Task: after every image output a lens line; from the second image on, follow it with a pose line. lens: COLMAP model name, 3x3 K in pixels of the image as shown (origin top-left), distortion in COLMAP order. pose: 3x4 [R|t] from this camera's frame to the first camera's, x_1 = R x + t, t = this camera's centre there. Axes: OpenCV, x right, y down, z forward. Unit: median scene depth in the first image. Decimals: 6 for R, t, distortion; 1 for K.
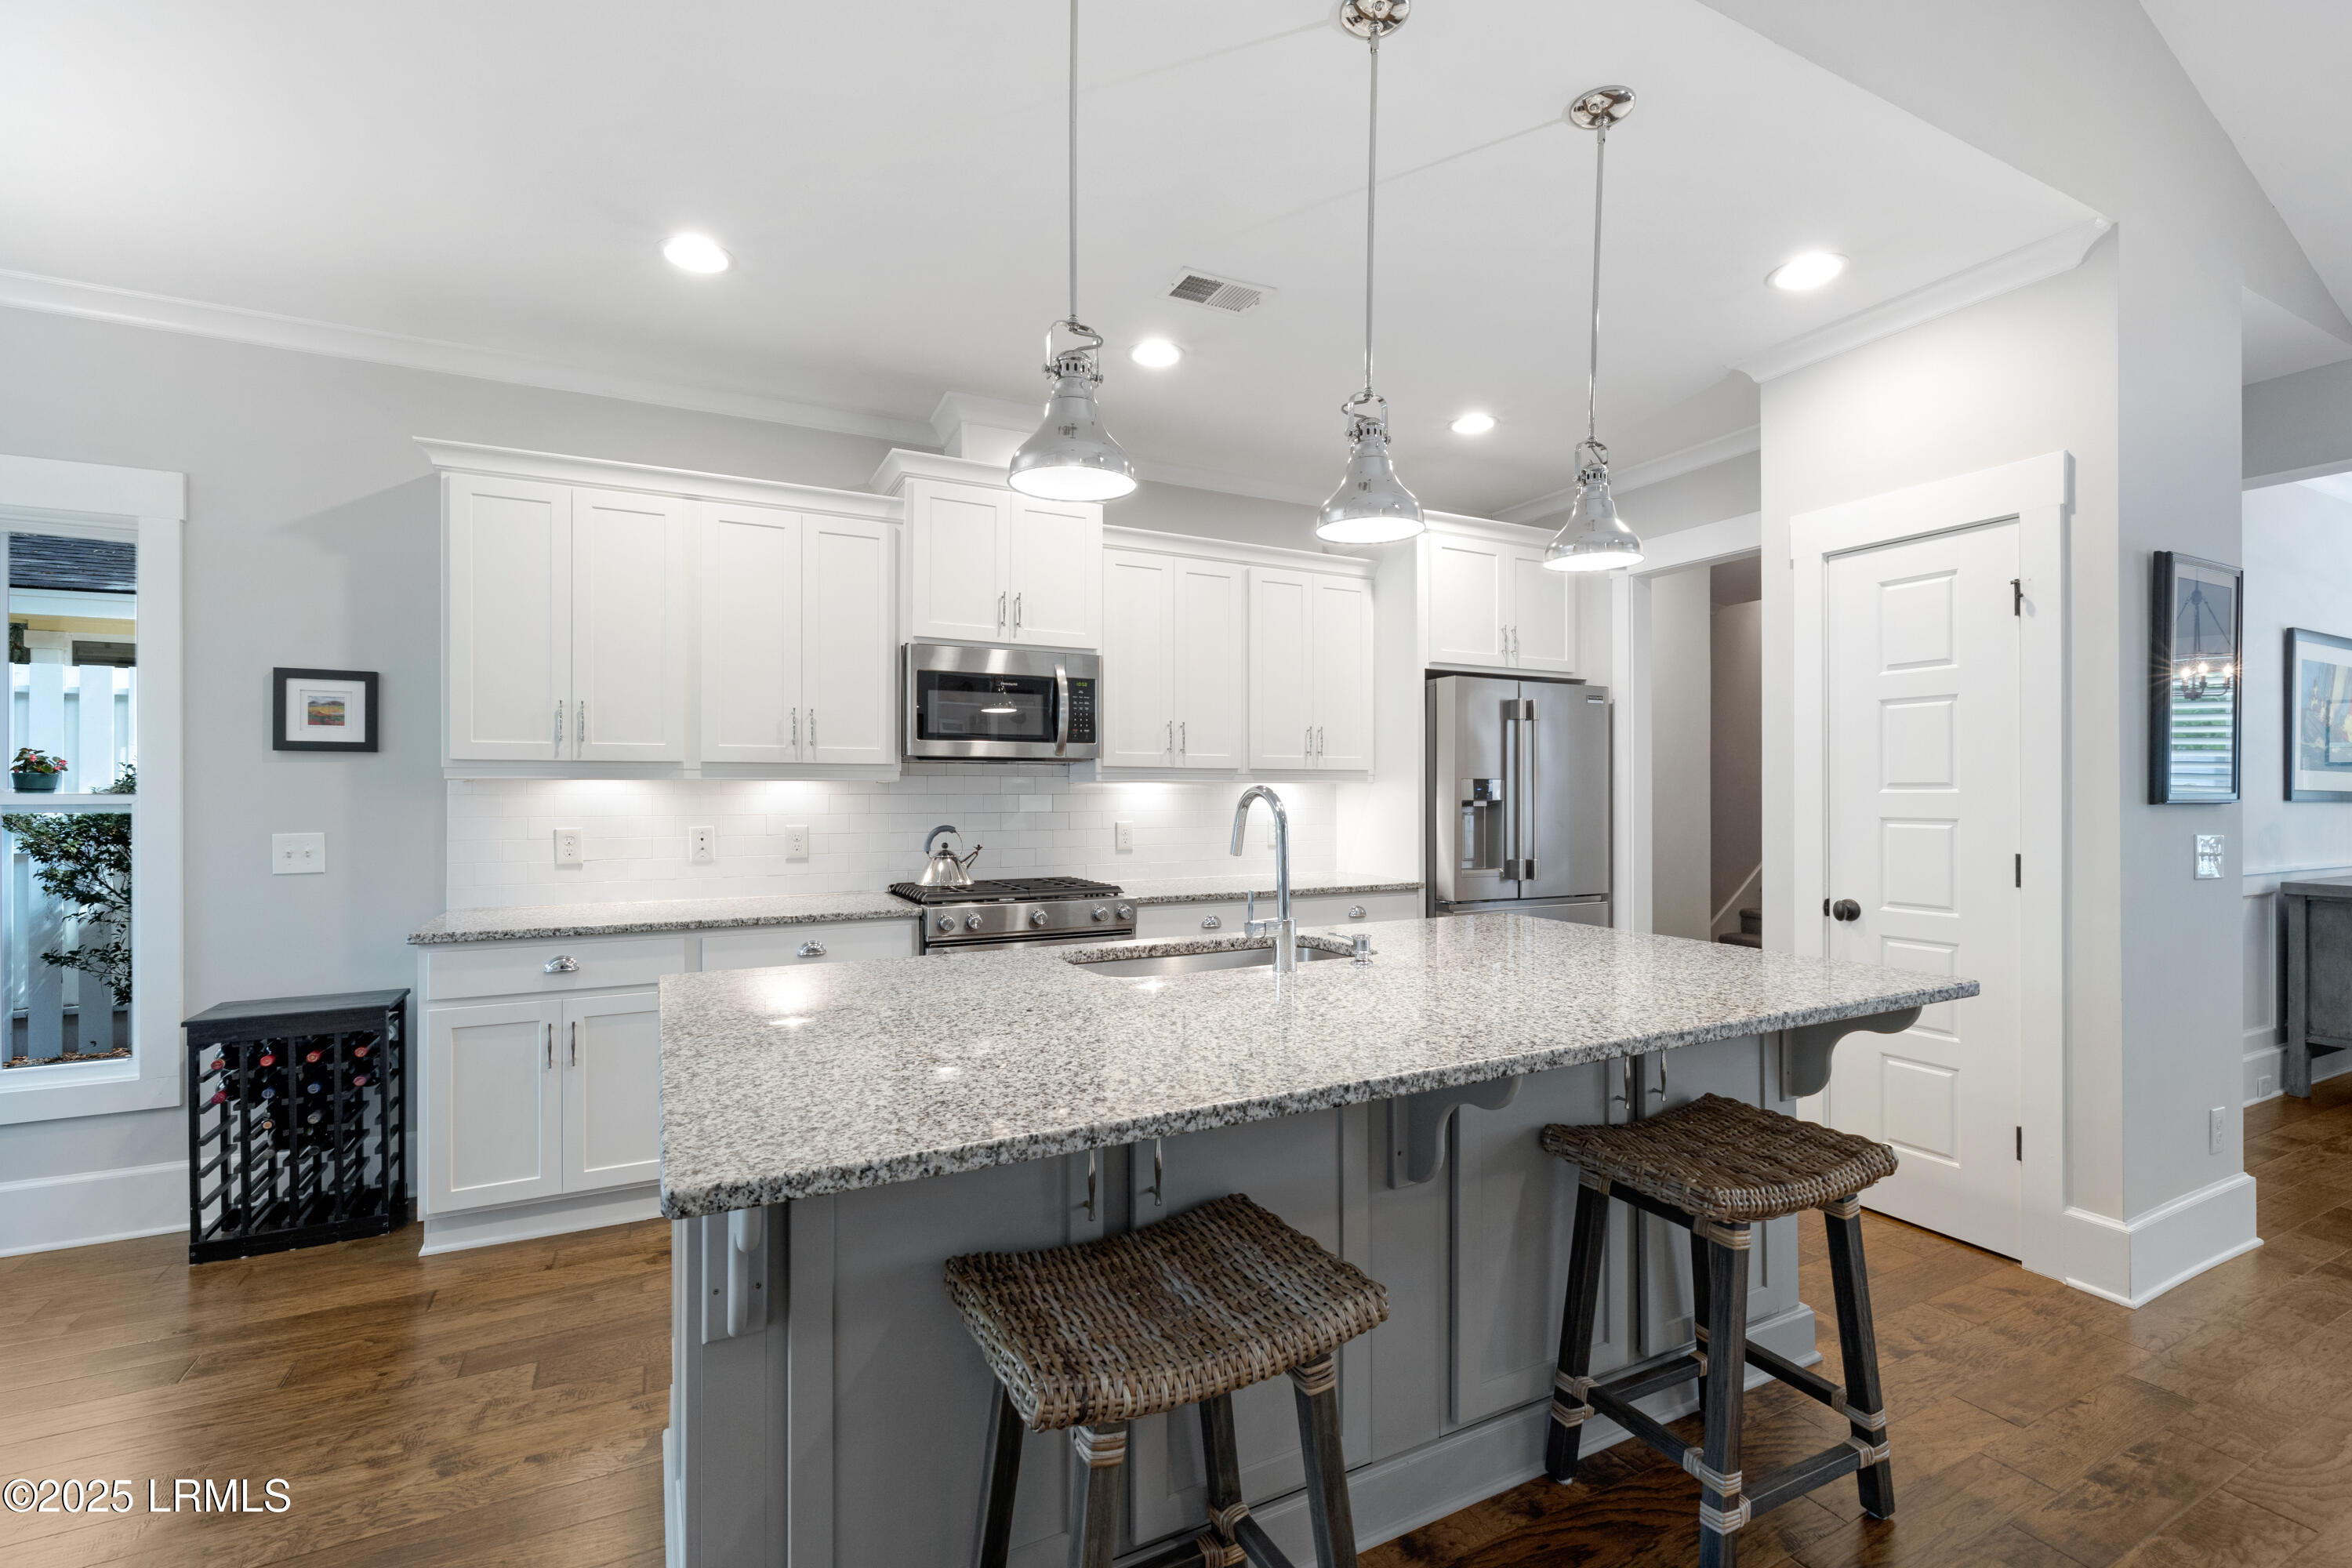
lens RADIAL K [[989.3, 0, 1168.4], [0, 989.3, 784.9], [0, 0, 1]] dist [-0.000279, -0.000067]
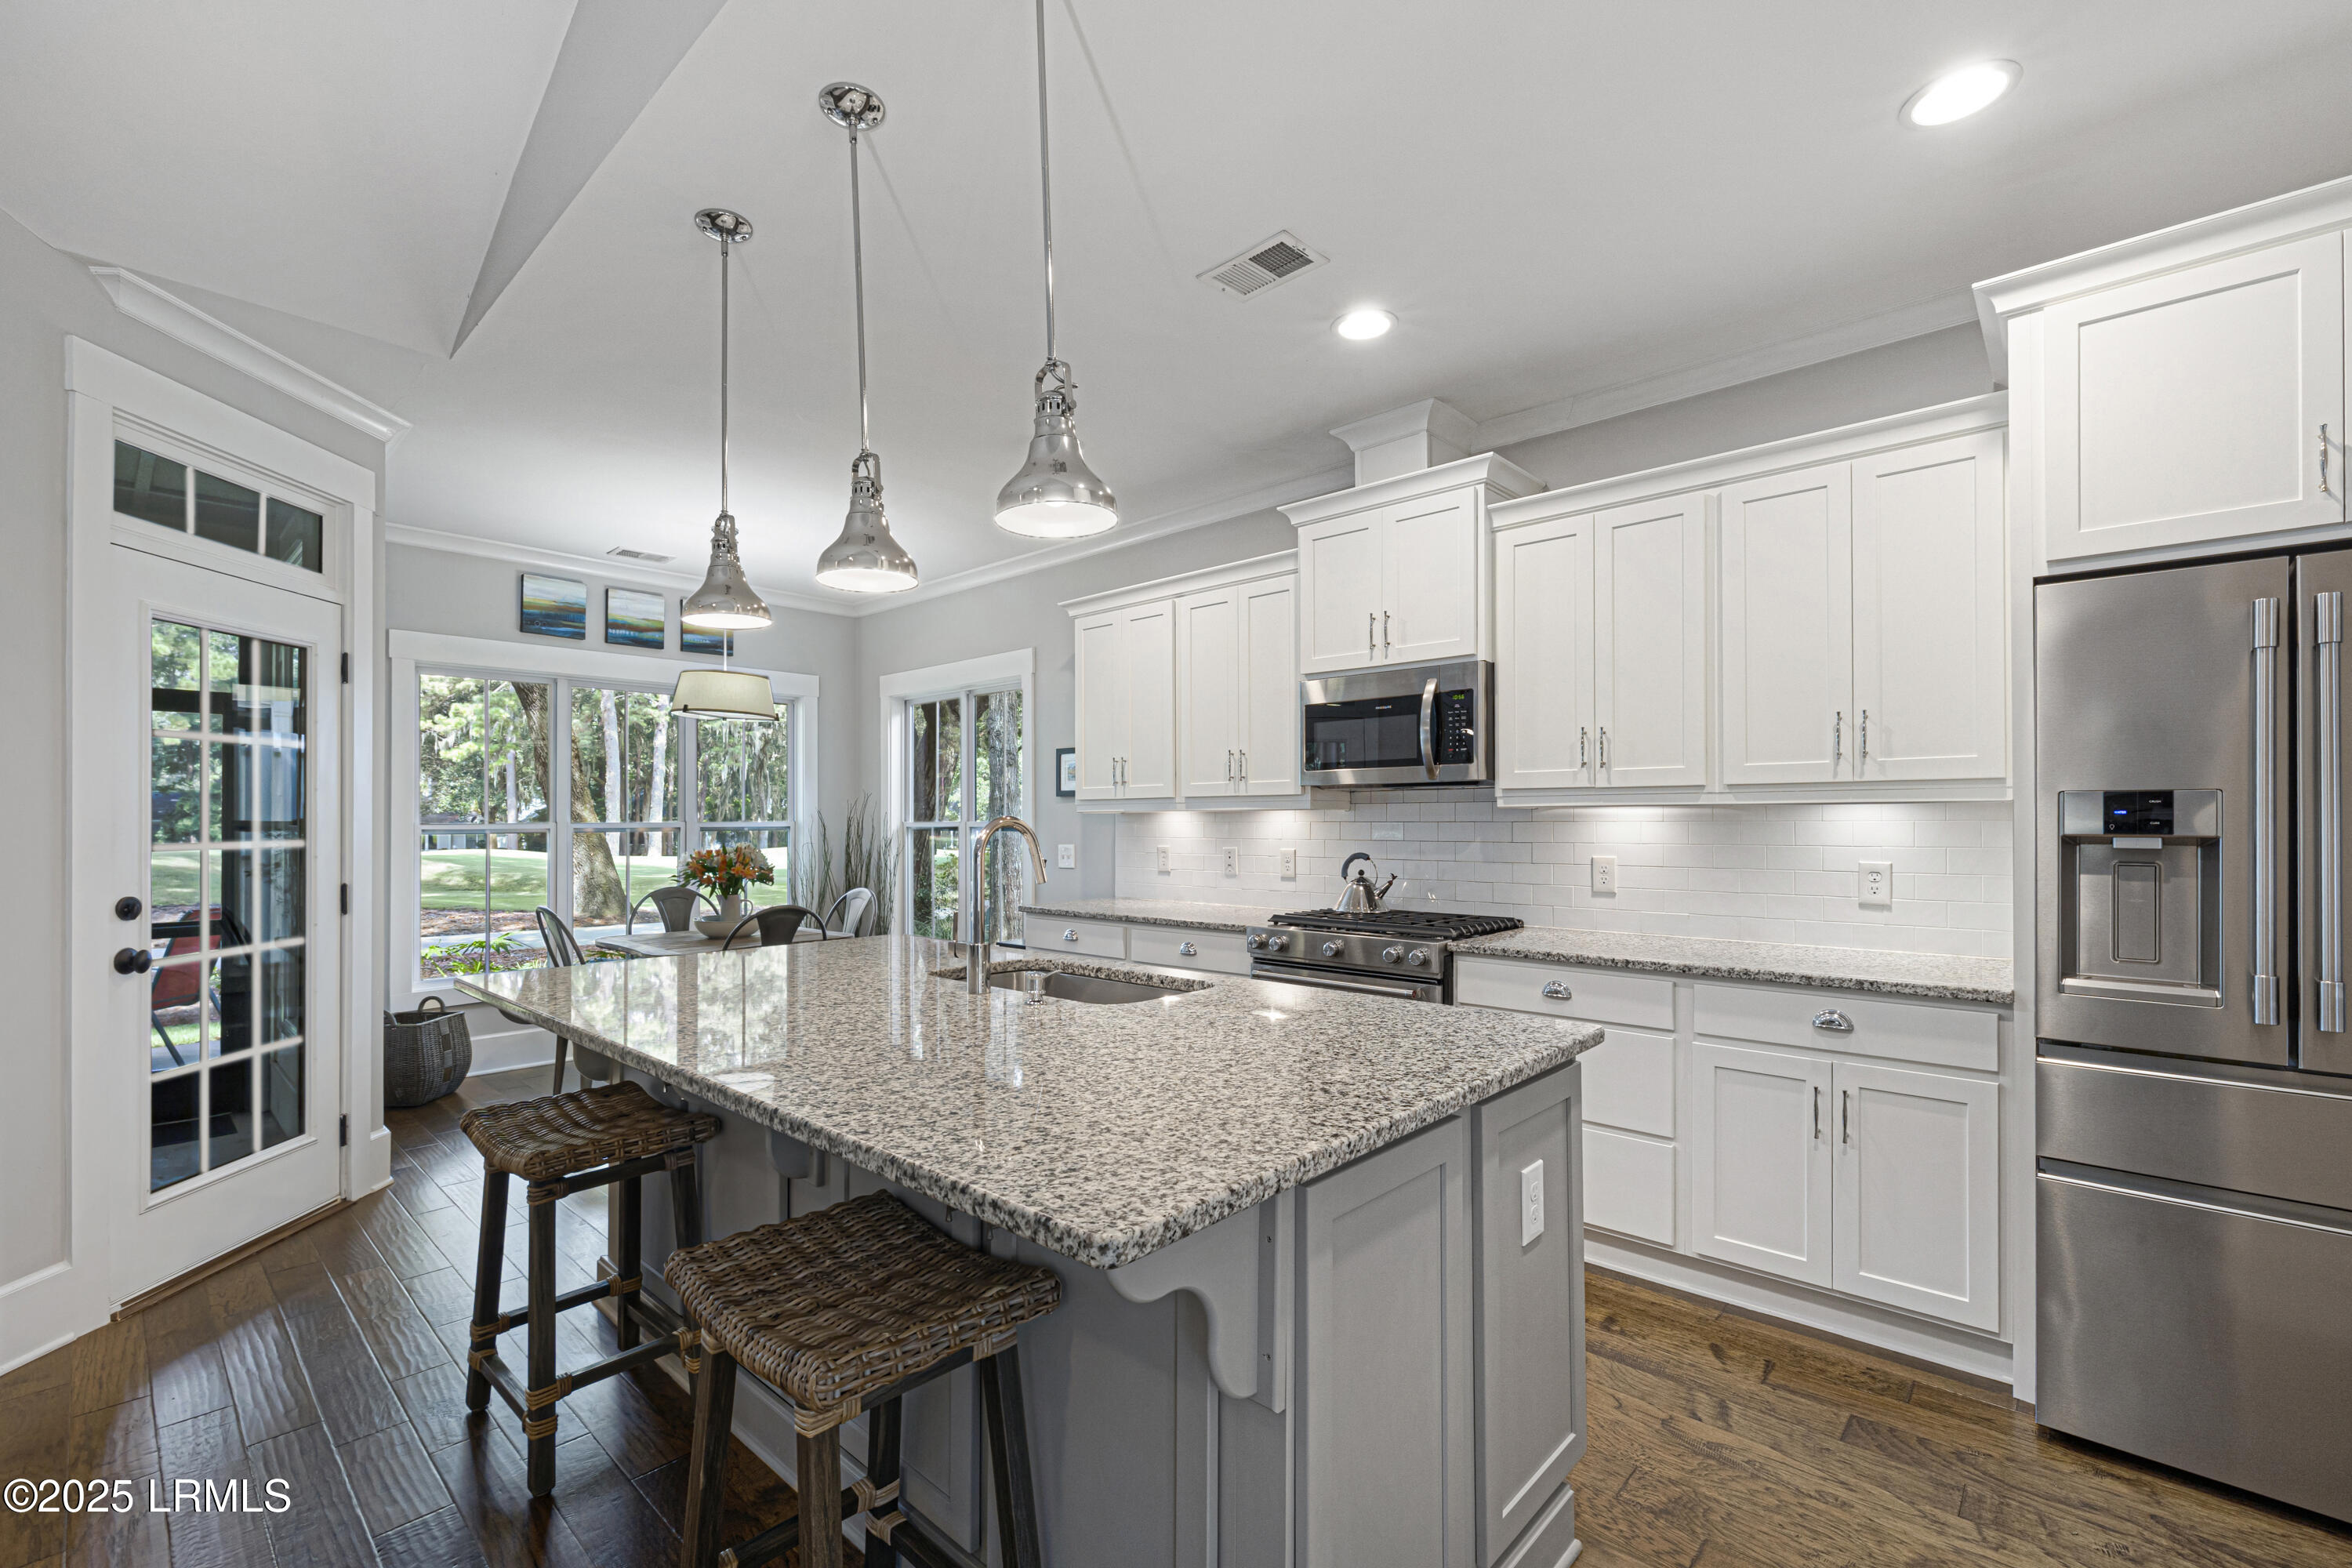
lens RADIAL K [[1024.7, 0, 1173.9], [0, 1024.7, 814.7], [0, 0, 1]] dist [-0.000700, -0.000556]
pose [[0.339497, -0.003042, -0.940602, 0.696273], [0.011414, 0.999934, 0.000886, -0.000931], [0.940538, -0.011037, 0.339510, 0.465513]]
